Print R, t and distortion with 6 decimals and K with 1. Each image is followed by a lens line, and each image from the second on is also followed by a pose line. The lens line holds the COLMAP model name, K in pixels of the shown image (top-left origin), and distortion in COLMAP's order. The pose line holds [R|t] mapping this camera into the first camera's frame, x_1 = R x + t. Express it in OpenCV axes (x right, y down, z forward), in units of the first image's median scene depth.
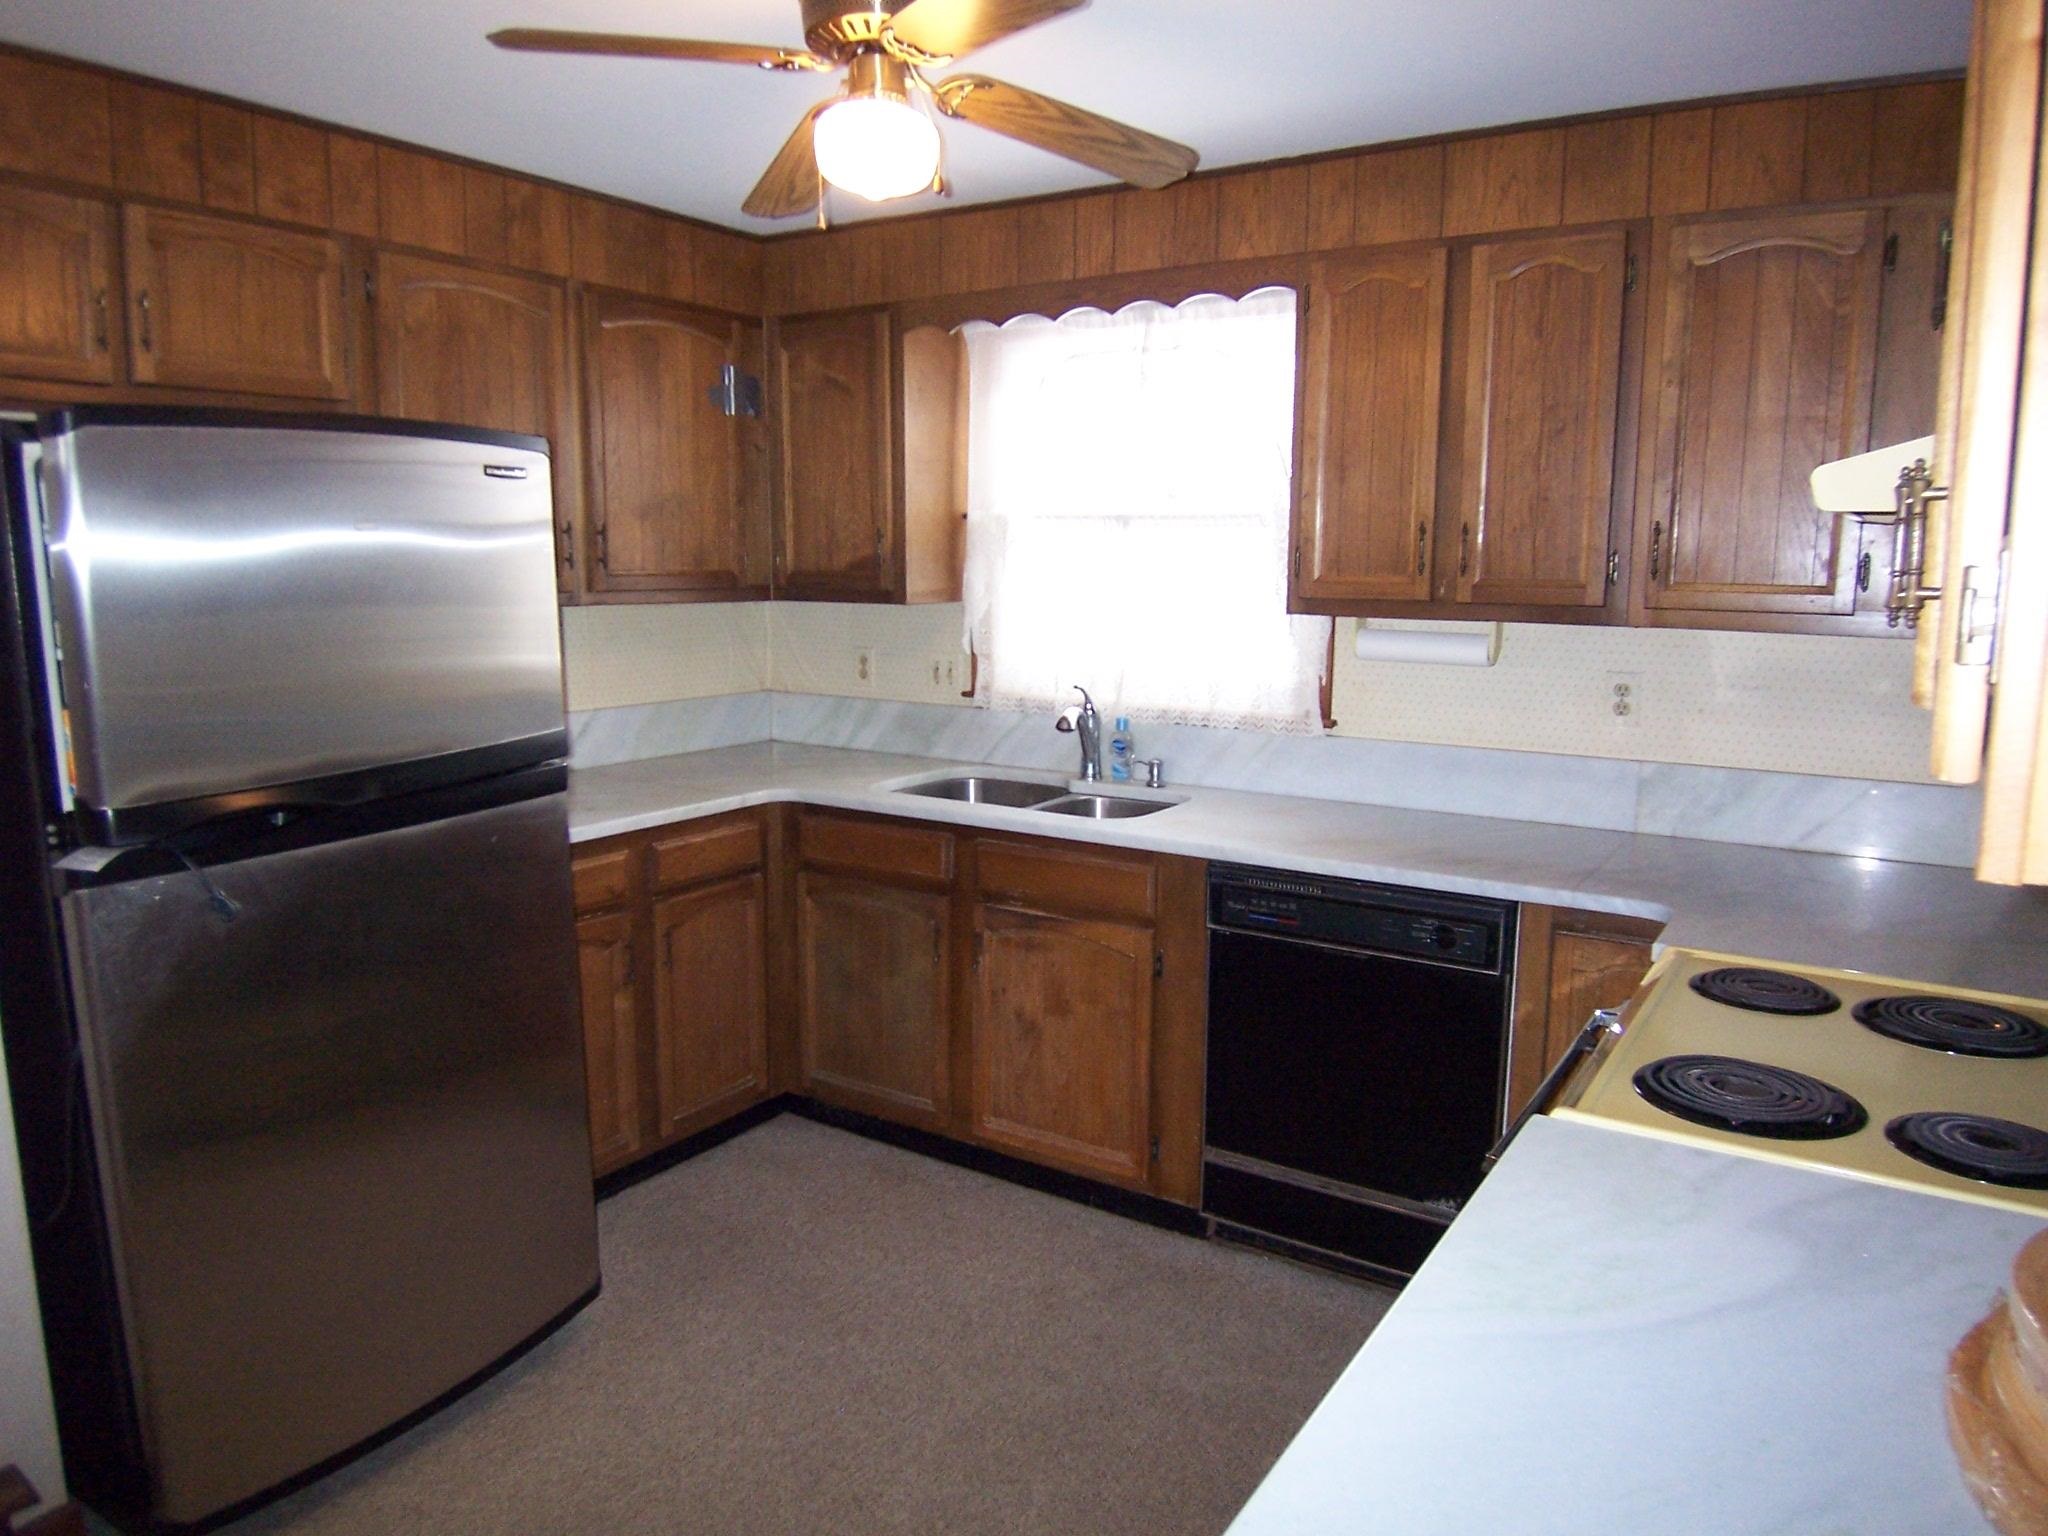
lens RADIAL K [[1370.3, 0, 1024.0], [0, 1370.3, 768.0], [0, 0, 1]] dist [0.000459, -0.067134]
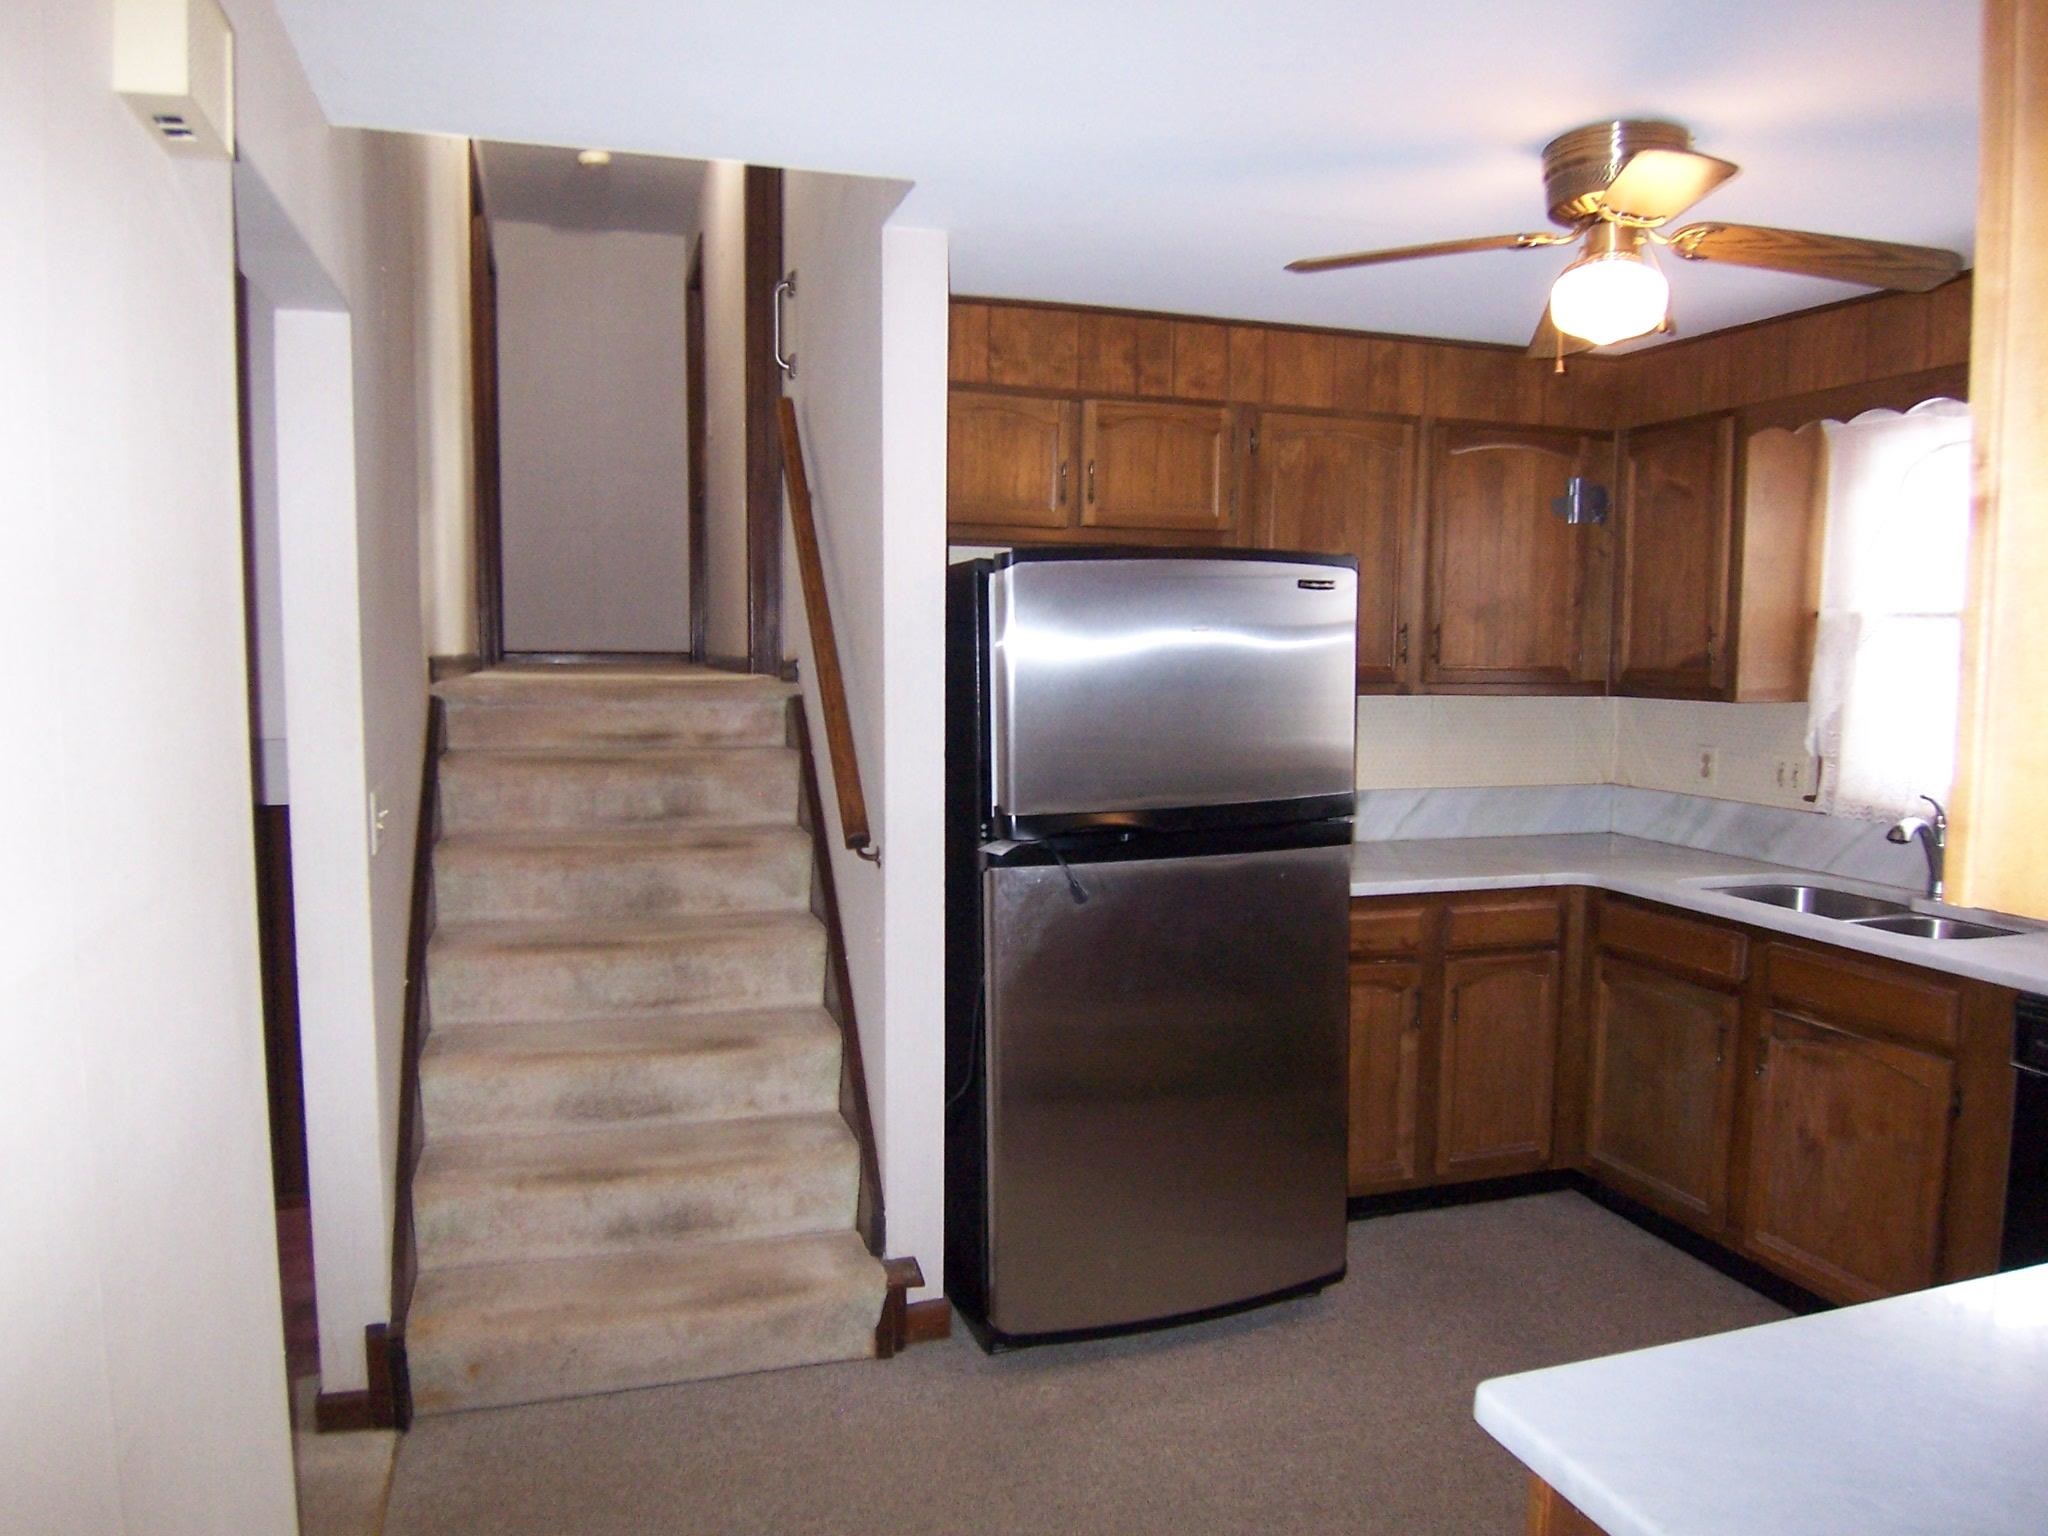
lens RADIAL K [[1370.3, 0, 1024.0], [0, 1370.3, 768.0], [0, 0, 1]] dist [0.000459, -0.067134]
pose [[0.777513, 0.057836, -0.626202, 0.147408], [-0.101729, 0.994214, -0.034484, 0.015544], [0.620584, 0.090515, 0.778898, -0.094660]]
